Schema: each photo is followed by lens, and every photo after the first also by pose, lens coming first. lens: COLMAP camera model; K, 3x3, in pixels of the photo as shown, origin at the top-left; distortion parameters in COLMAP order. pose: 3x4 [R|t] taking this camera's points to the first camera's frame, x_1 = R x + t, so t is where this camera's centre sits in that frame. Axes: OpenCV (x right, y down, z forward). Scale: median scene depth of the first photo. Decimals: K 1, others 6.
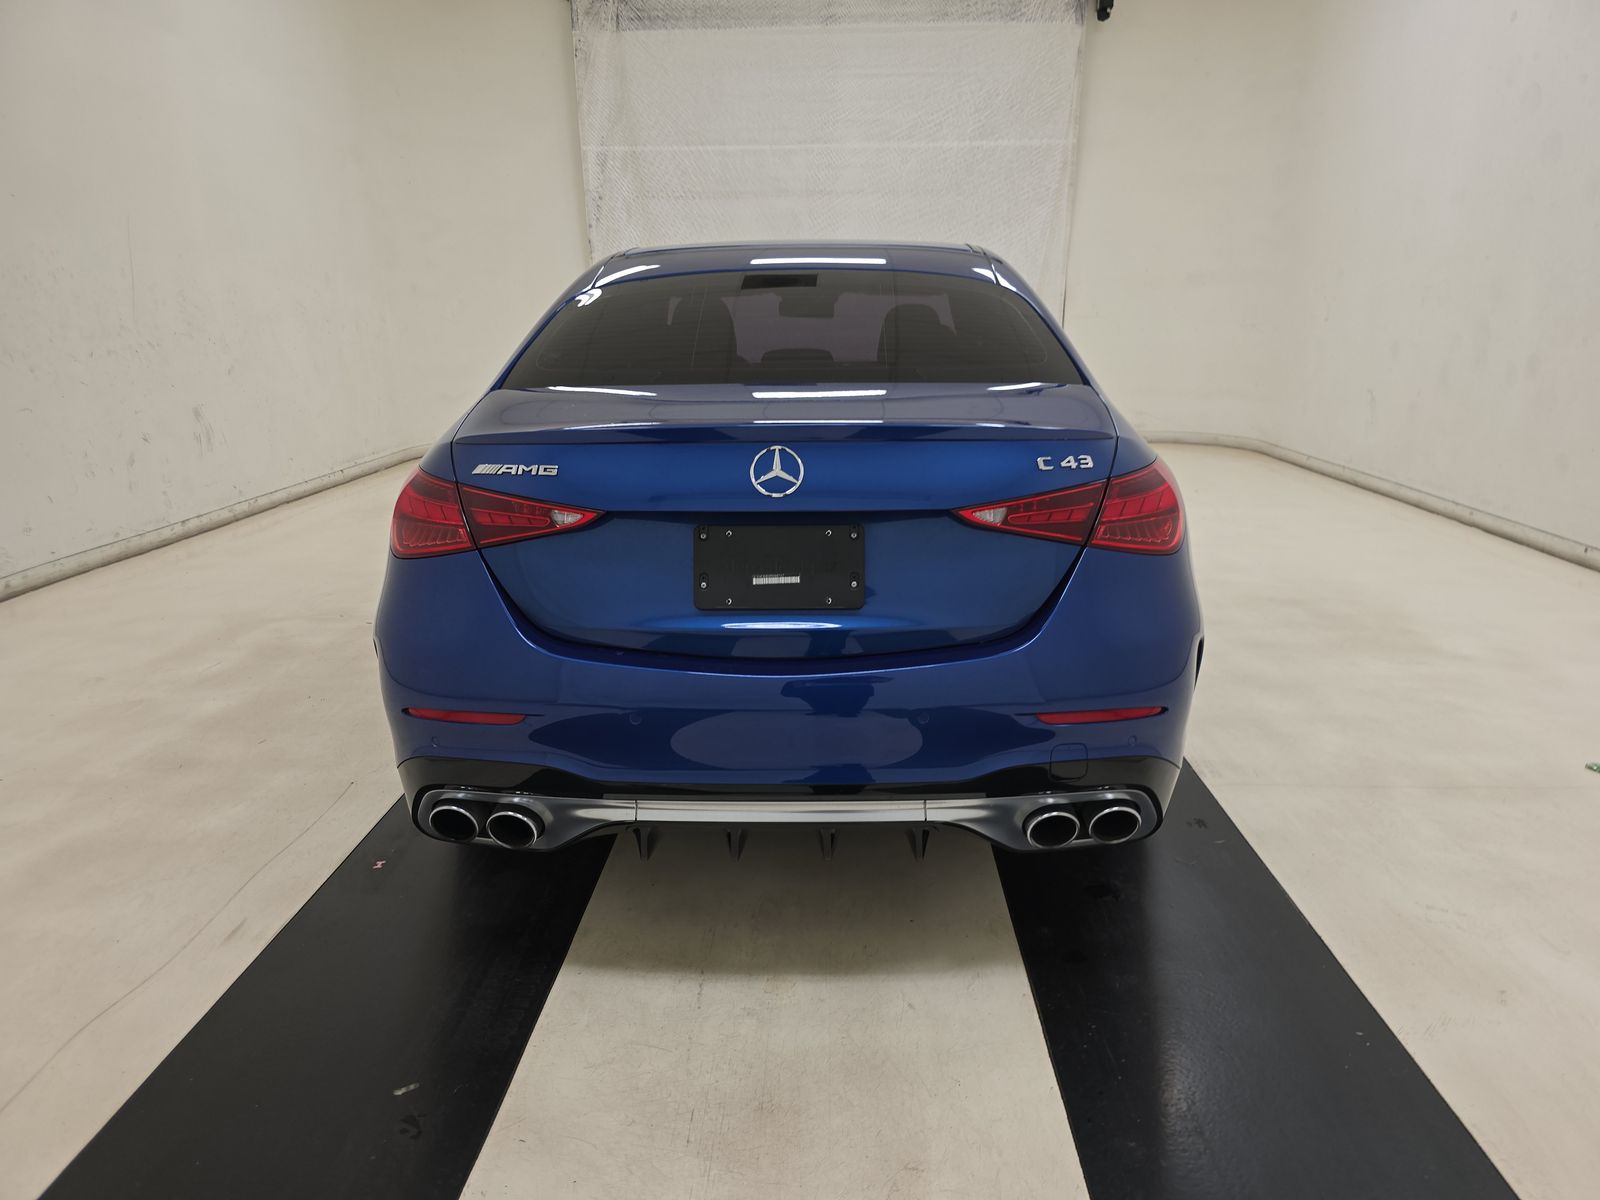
lens RADIAL K [[1109.4, 0, 800.0], [0, 1109.4, 600.0], [0, 0, 1]] dist [0.062103, -0.075973]
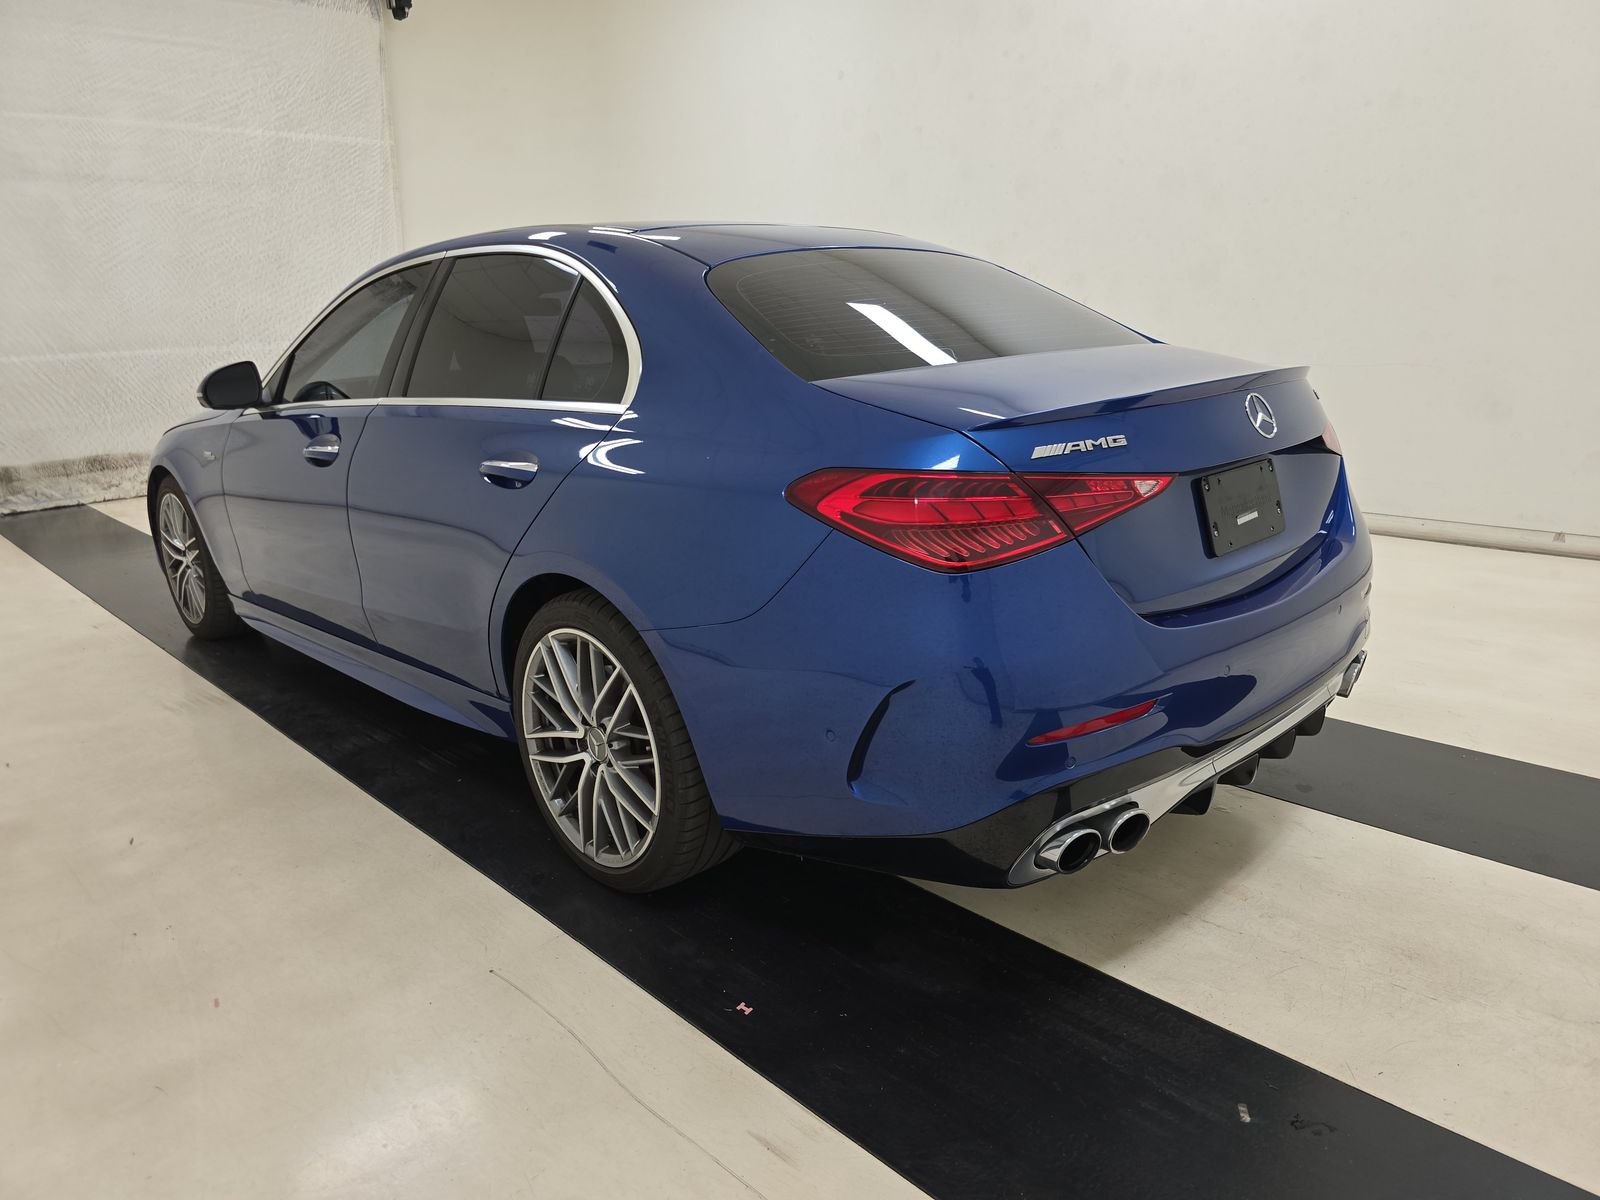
lens RADIAL K [[1089.8, 0, 805.1], [0, 1089.8, 622.6], [0, 0, 1]] dist [0.032548, -0.039606]
pose [[0.670130, -0.215822, 0.710174, -0.270493], [0.212753, 0.972498, 0.094786, -0.027552], [-0.711099, 0.087573, 0.697617, 0.138510]]
